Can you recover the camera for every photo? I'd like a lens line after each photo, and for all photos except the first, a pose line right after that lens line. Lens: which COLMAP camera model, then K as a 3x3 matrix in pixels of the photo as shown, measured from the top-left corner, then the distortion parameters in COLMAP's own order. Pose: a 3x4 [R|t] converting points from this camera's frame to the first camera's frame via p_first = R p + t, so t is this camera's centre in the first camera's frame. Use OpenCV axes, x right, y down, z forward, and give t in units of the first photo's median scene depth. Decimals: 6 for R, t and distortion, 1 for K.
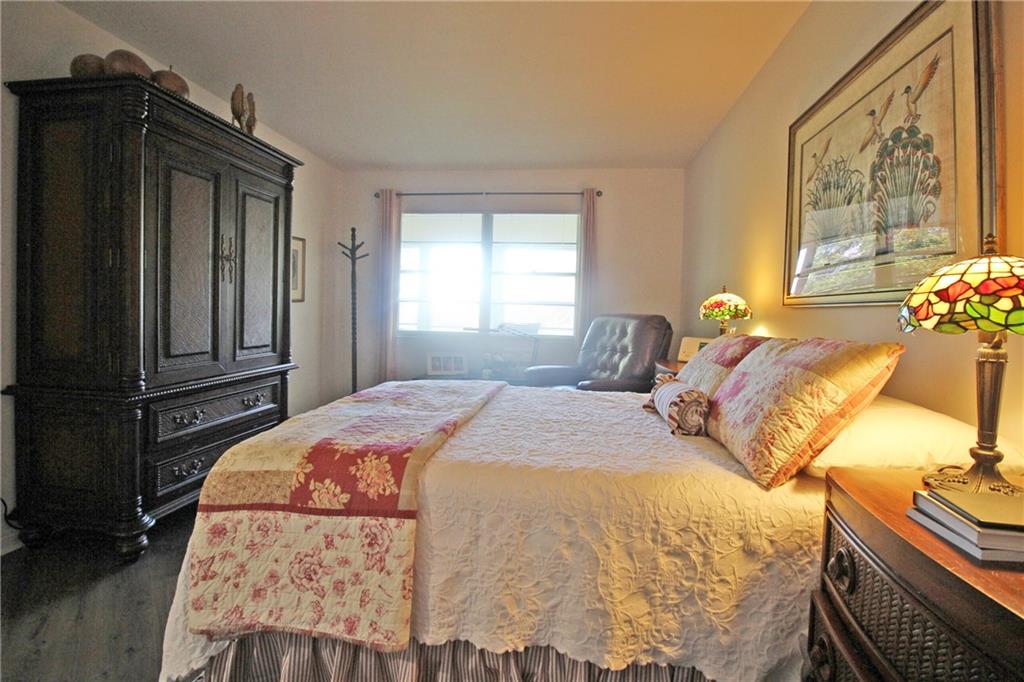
lens RADIAL K [[472.4, 0, 498.2], [0, 472.4, 320.8], [0, 0, 1]] dist [-0.007455, -0.009364]
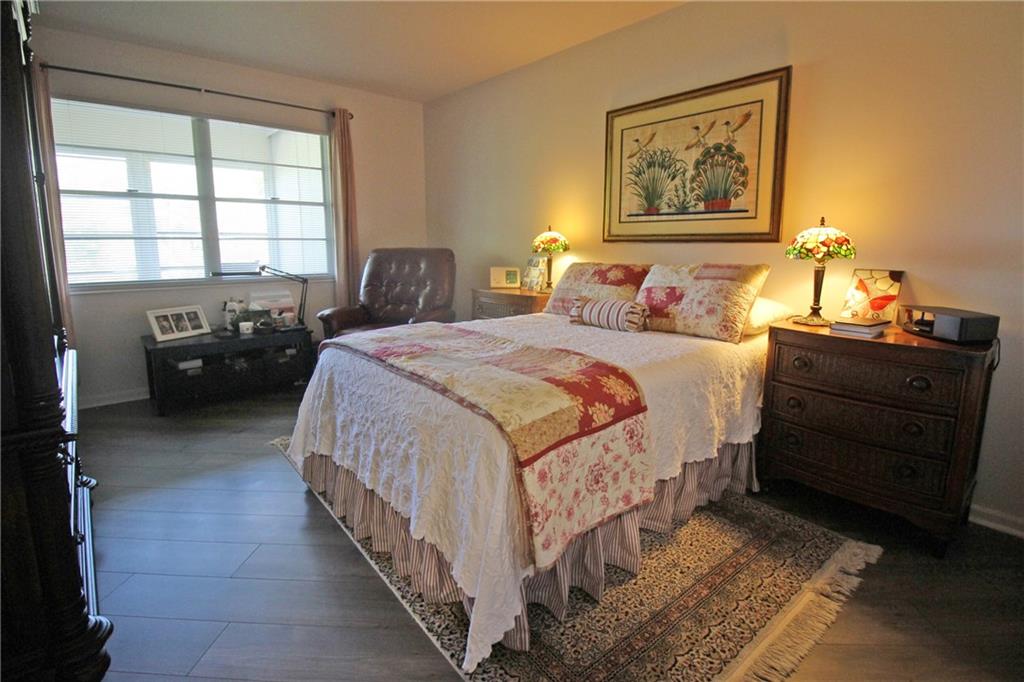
lens RADIAL K [[512.2, 0, 514.8], [0, 512.2, 322.1], [0, 0, 1]] dist [-0.003581, -0.001124]
pose [[0.650870, -0.141273, 0.745929, -1.403447], [0.032606, 0.986829, 0.158447, -0.083163], [-0.758489, -0.078806, 0.646904, 0.306825]]
